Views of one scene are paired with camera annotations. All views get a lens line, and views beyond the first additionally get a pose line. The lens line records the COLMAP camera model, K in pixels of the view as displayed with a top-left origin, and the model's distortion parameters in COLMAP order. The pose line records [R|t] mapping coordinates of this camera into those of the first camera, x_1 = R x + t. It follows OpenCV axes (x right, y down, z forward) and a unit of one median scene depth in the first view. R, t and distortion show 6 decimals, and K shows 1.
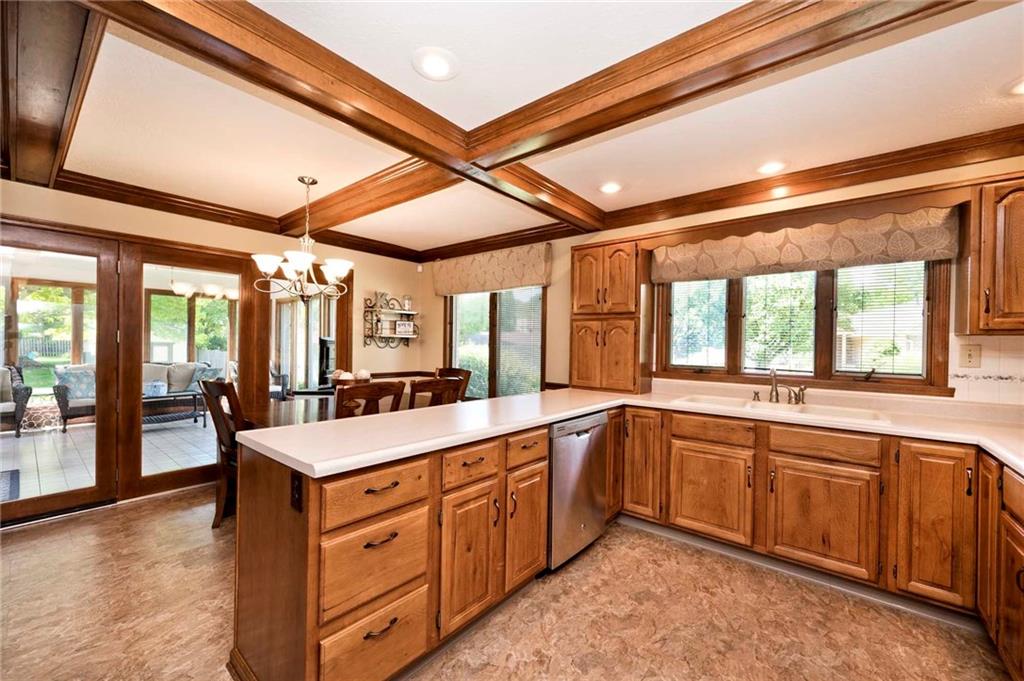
lens RADIAL K [[404.2, 0, 511.8], [0, 404.2, 345.9], [0, 0, 1]] dist [0.001106, -0.000992]
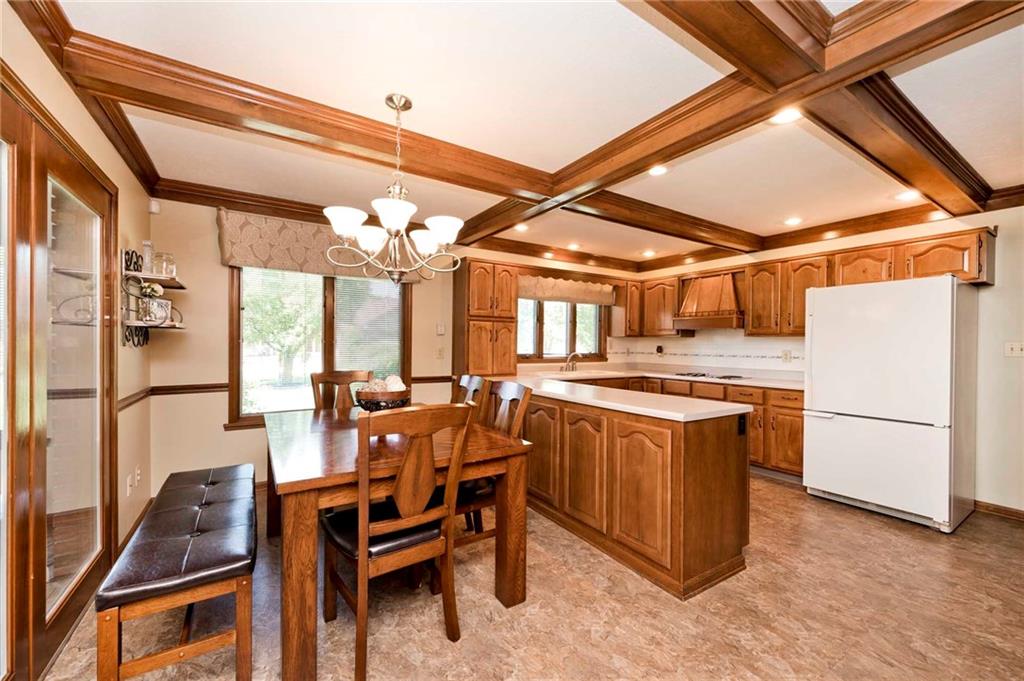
lens RADIAL K [[404.2, 0, 511.8], [0, 404.2, 340.7], [0, 0, 1]] dist [0.001106, -0.000992]
pose [[0.313041, -0.008359, 0.949703, -1.087048], [-0.006958, 0.999914, 0.011095, -0.019152], [-0.949714, -0.010081, 0.312956, 0.588959]]
